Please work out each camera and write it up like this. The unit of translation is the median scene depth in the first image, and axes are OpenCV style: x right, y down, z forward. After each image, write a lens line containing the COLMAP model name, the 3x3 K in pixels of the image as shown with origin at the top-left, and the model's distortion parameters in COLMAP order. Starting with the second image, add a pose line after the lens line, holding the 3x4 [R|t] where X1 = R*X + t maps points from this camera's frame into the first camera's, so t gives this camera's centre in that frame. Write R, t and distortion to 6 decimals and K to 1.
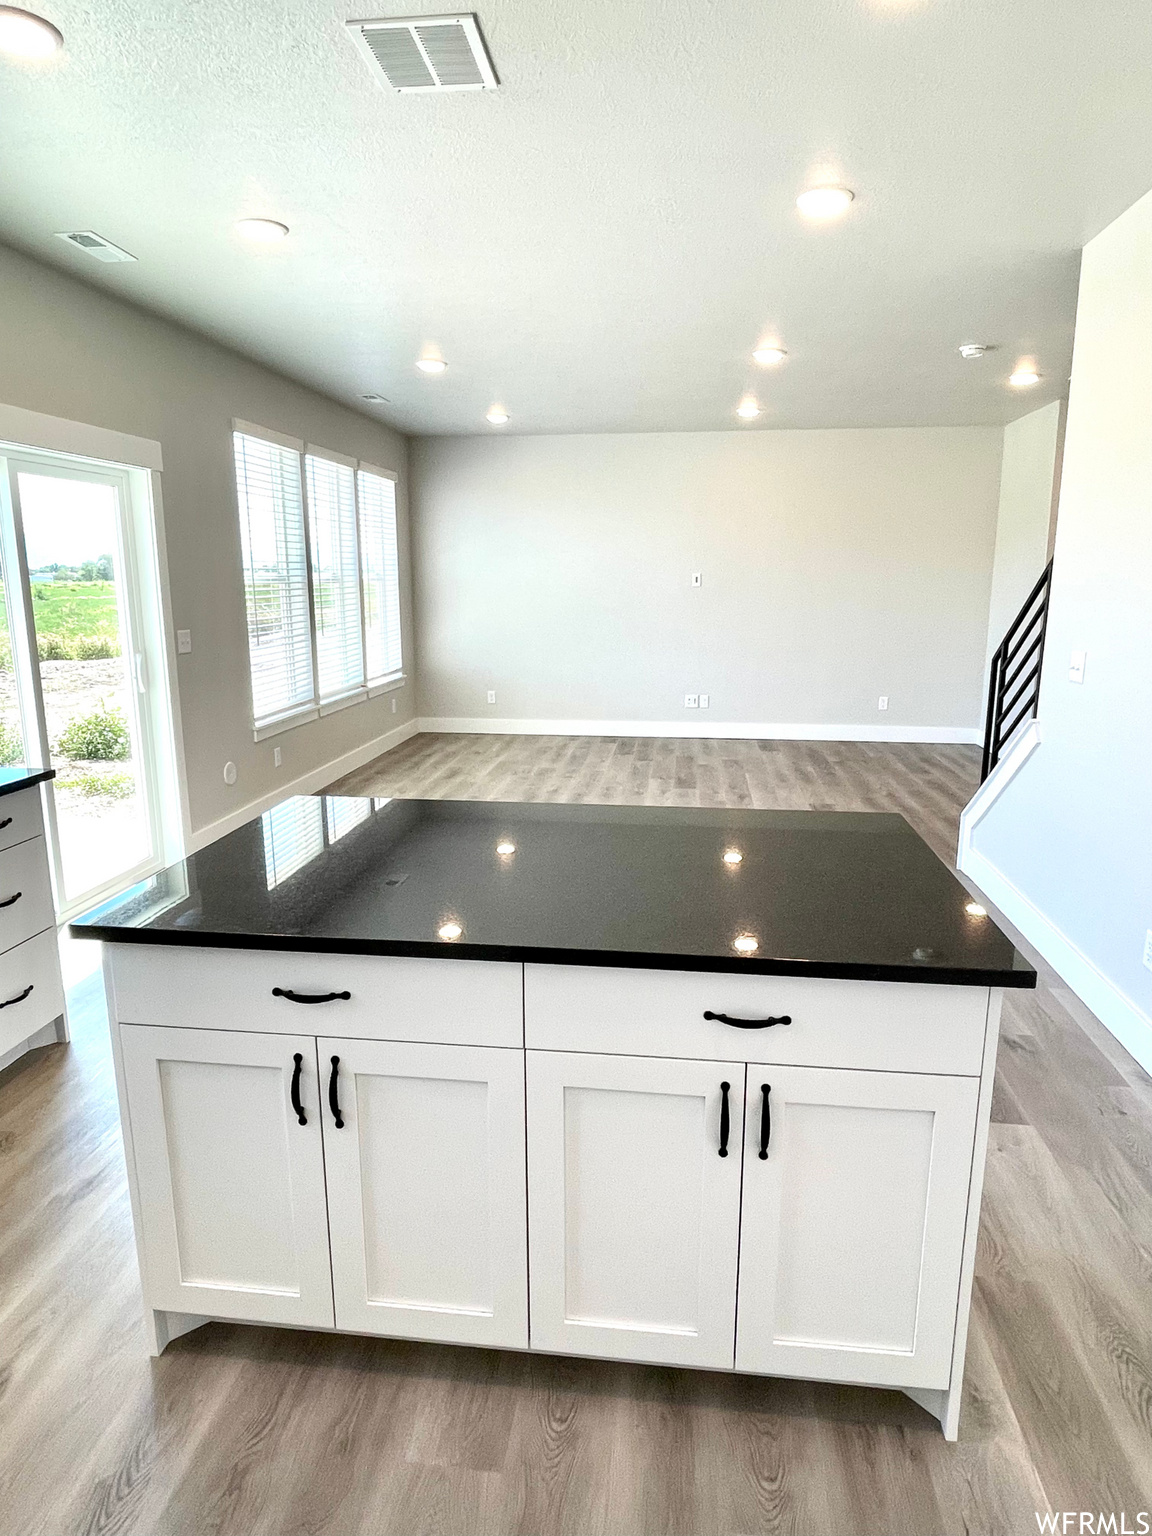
lens RADIAL K [[904.5, 0, 576.1], [0, 904.5, 764.1], [0, 0, 1]] dist [-0.003571, -0.000923]
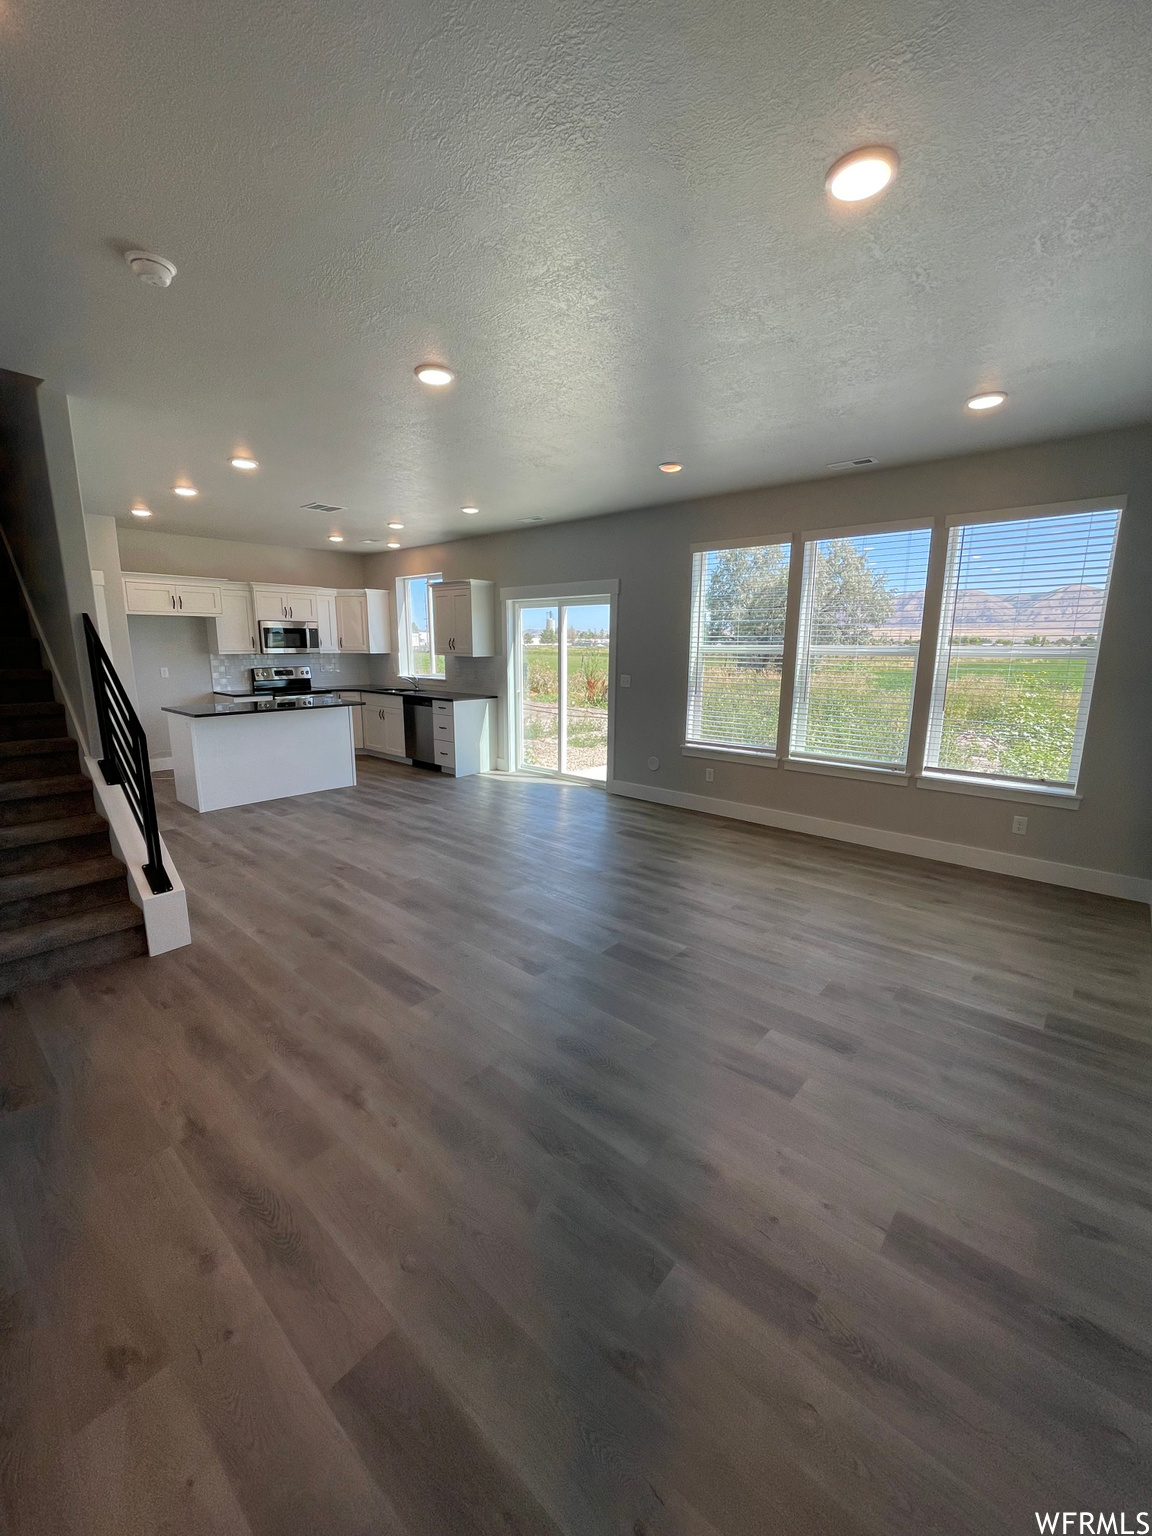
lens RADIAL K [[614.6, 0, 577.1], [0, 614.6, 764.0], [0, 0, 1]] dist [-0.006928, -0.000255]
pose [[-0.564704, 0.155353, -0.810540, 1.446338], [-0.172245, 0.938309, 0.299846, -0.711032], [0.807119, 0.308936, -0.503109, 3.375883]]
